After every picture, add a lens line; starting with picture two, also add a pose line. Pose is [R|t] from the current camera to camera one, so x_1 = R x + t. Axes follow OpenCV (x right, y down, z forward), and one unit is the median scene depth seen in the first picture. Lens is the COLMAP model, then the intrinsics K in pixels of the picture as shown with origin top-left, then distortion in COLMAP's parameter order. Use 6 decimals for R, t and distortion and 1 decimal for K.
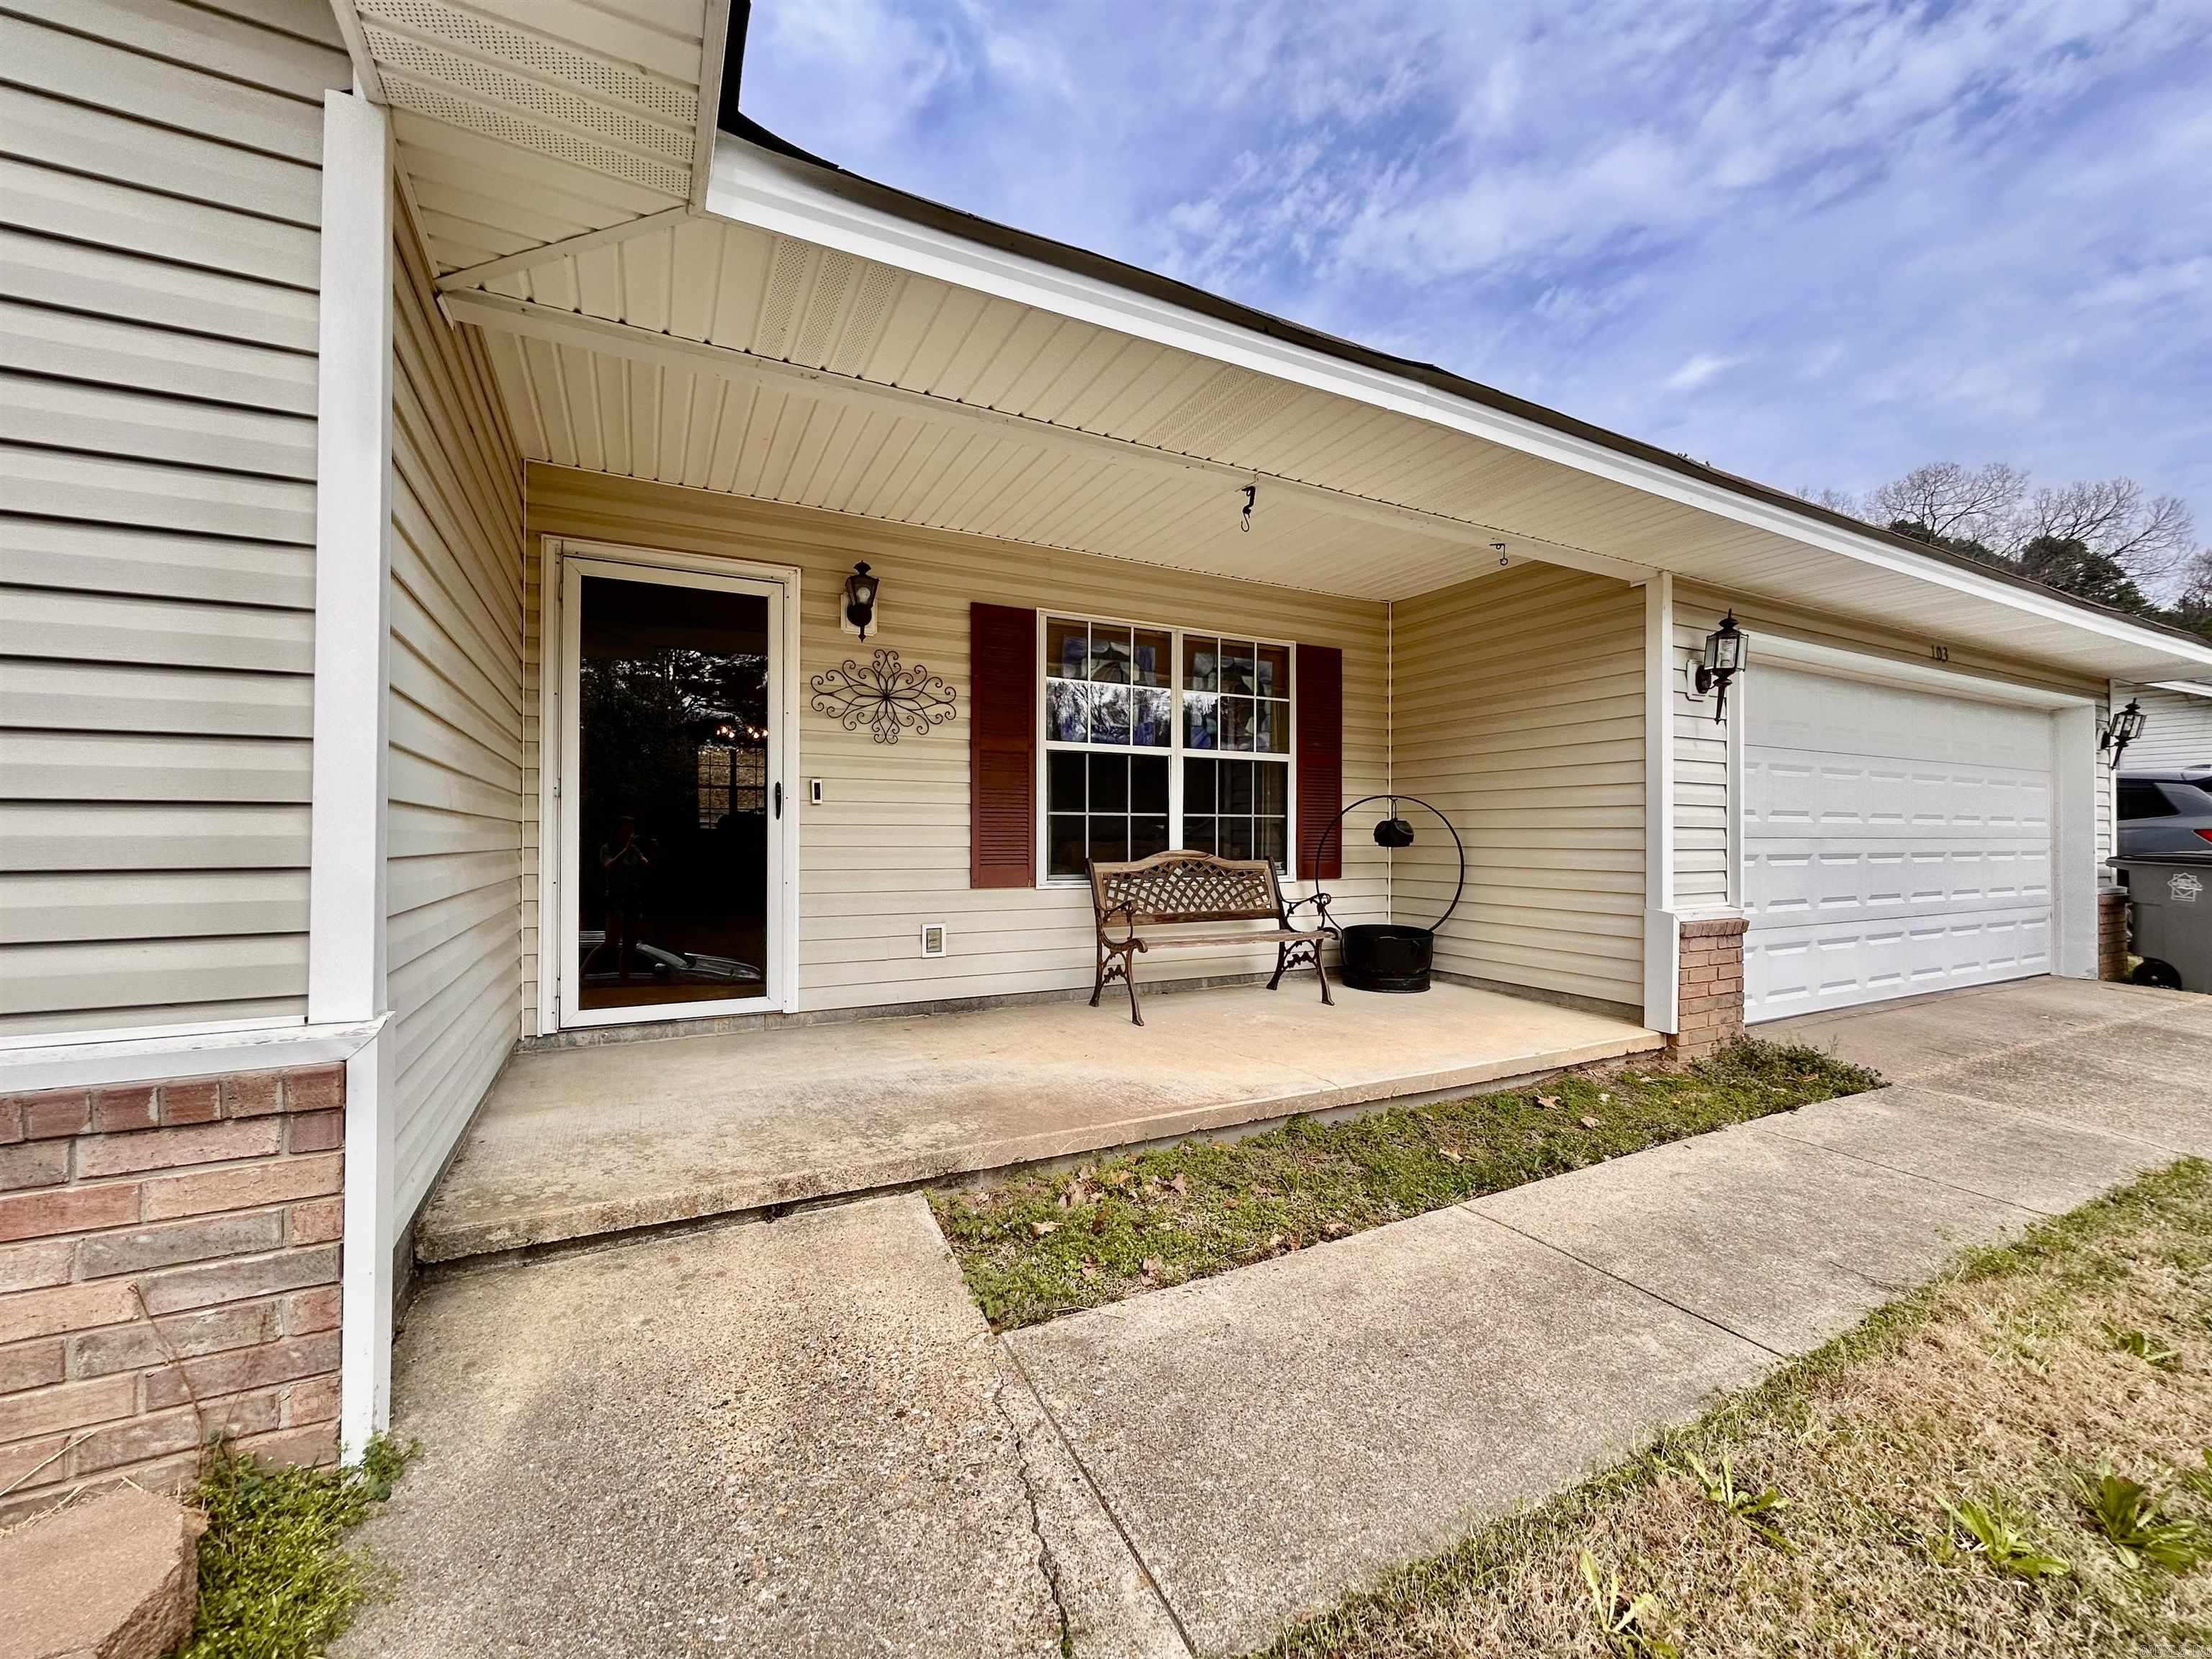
lens RADIAL K [[892.2, 0, 1105.5], [0, 892.2, 833.2], [0, 0, 1]] dist [0.001690, 0.000412]
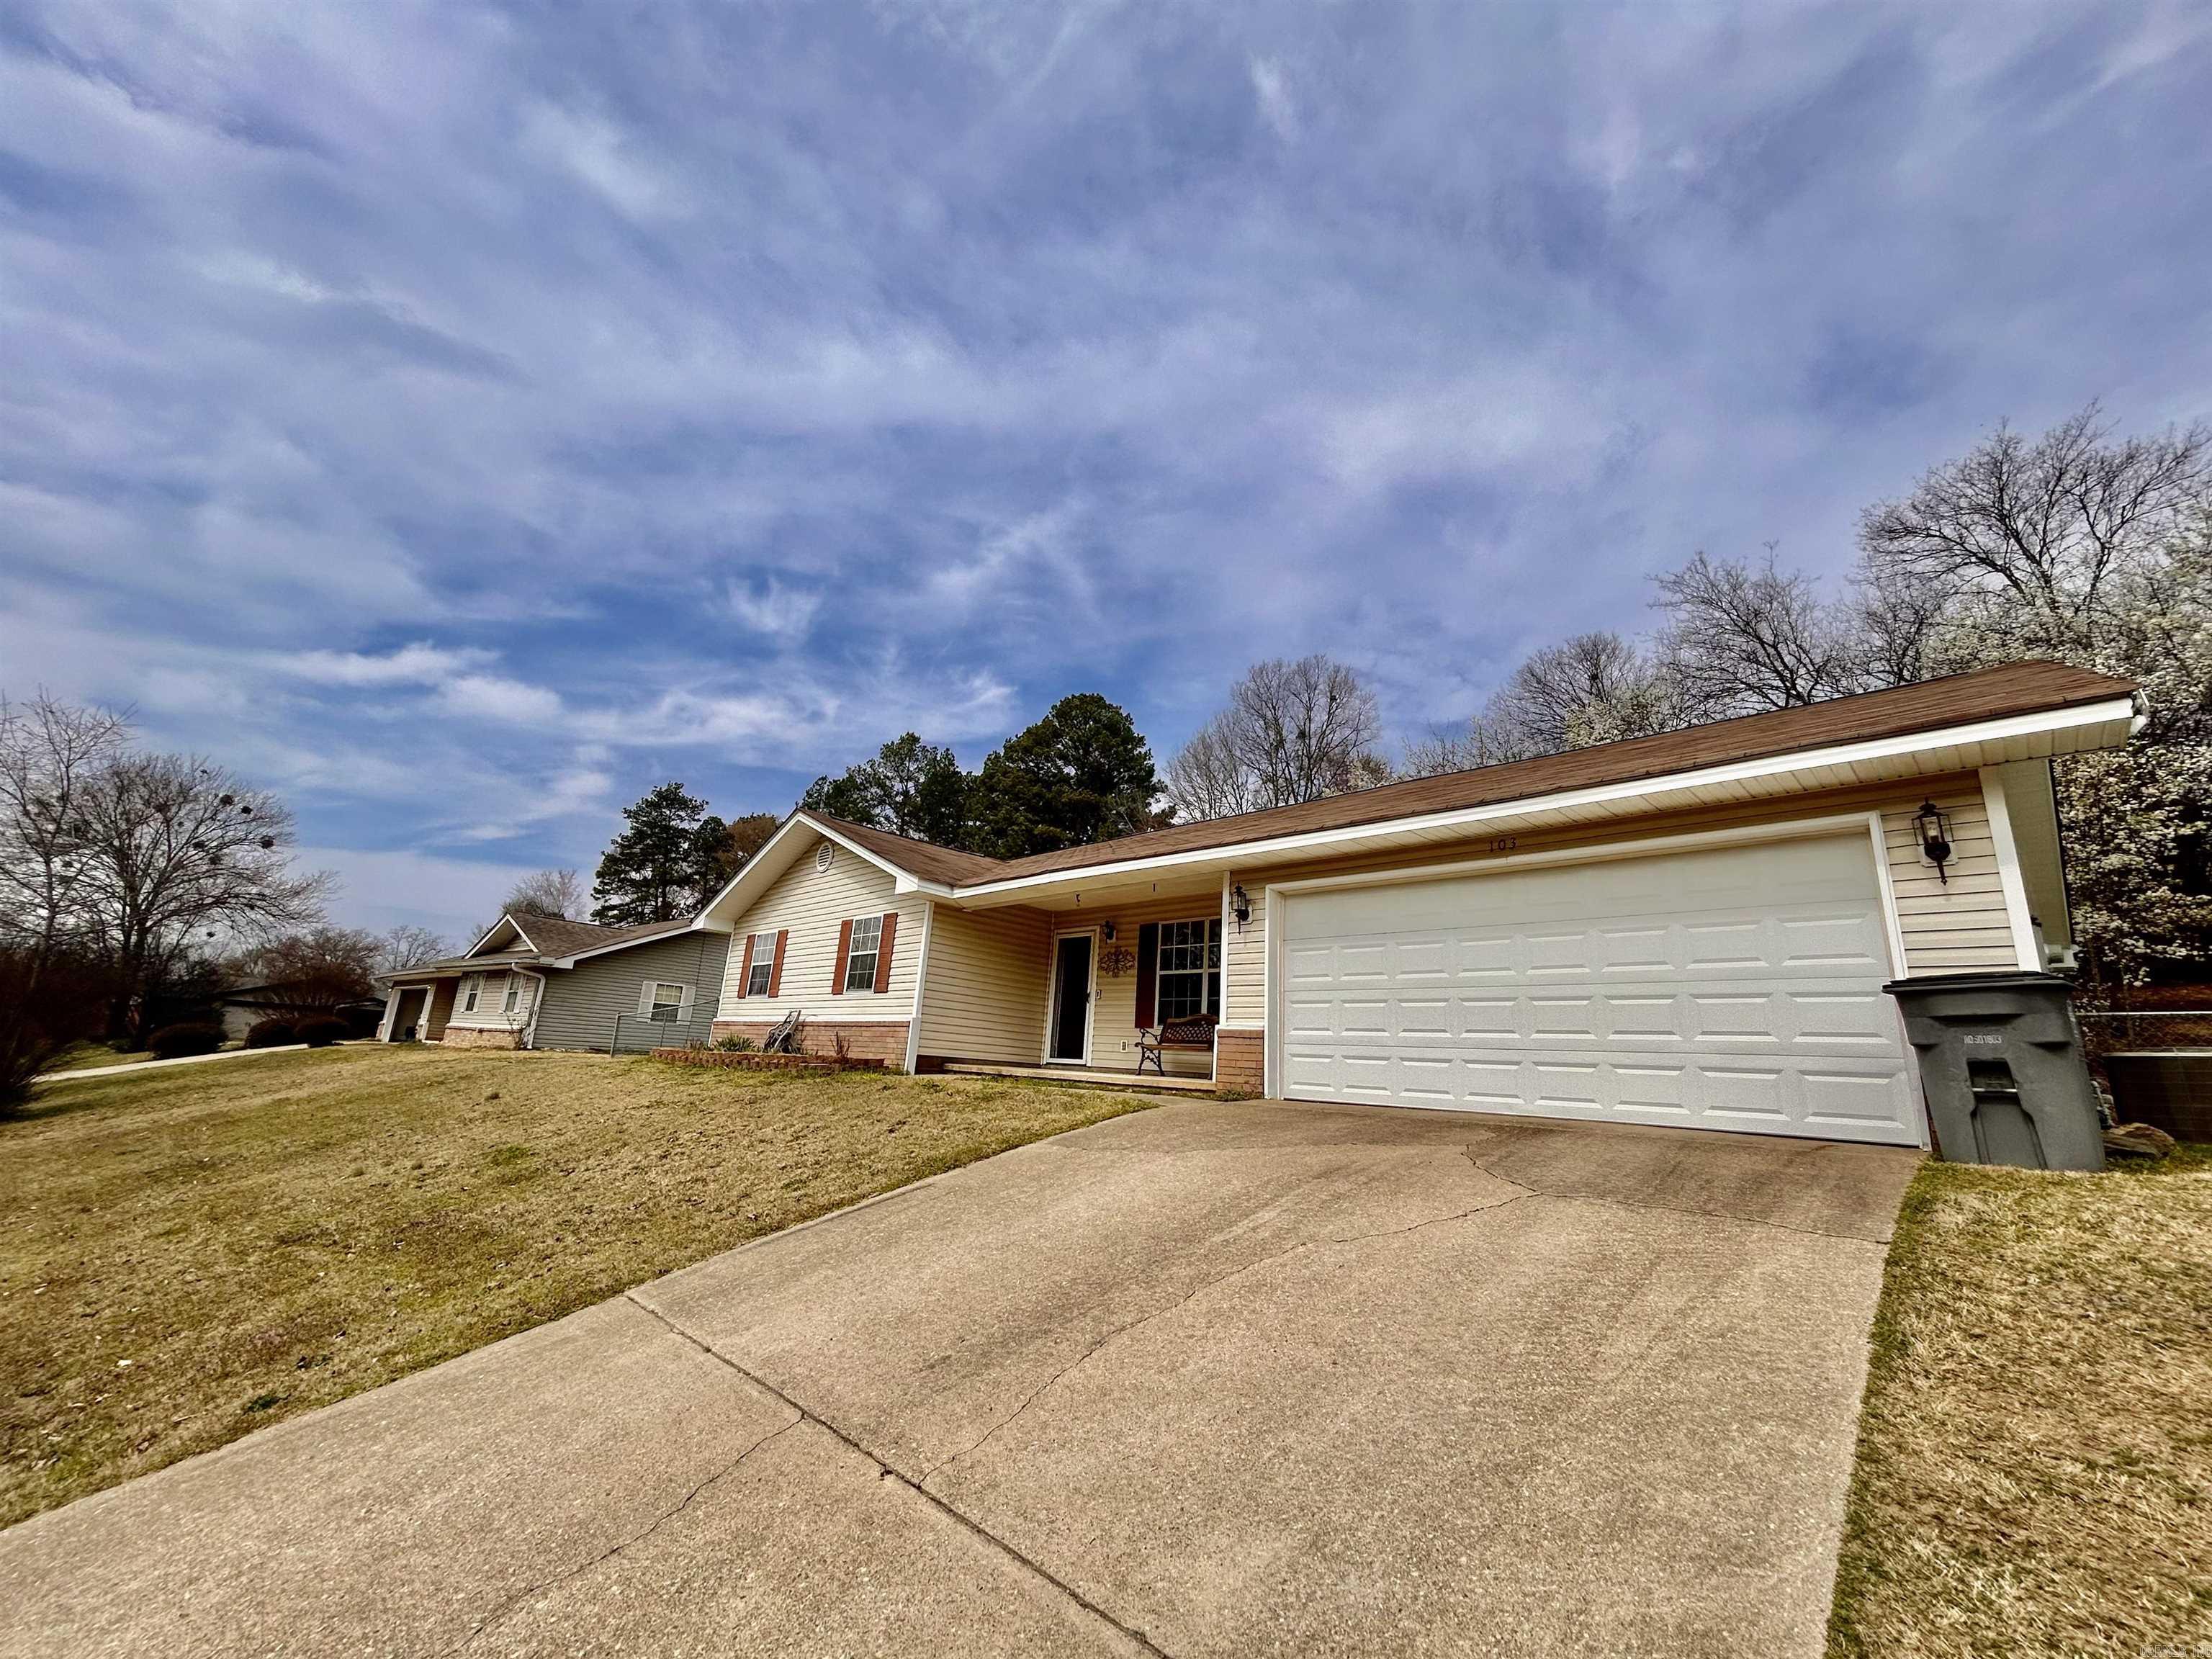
lens RADIAL K [[892.2, 0, 1106.7], [0, 892.2, 828.7], [0, 0, 1]] dist [0.001690, 0.000412]
pose [[0.292664, -0.240910, -0.925370, 2.586662], [-0.057946, 0.961496, -0.268642, 0.221486], [0.954458, 0.132243, 0.267436, 0.103300]]
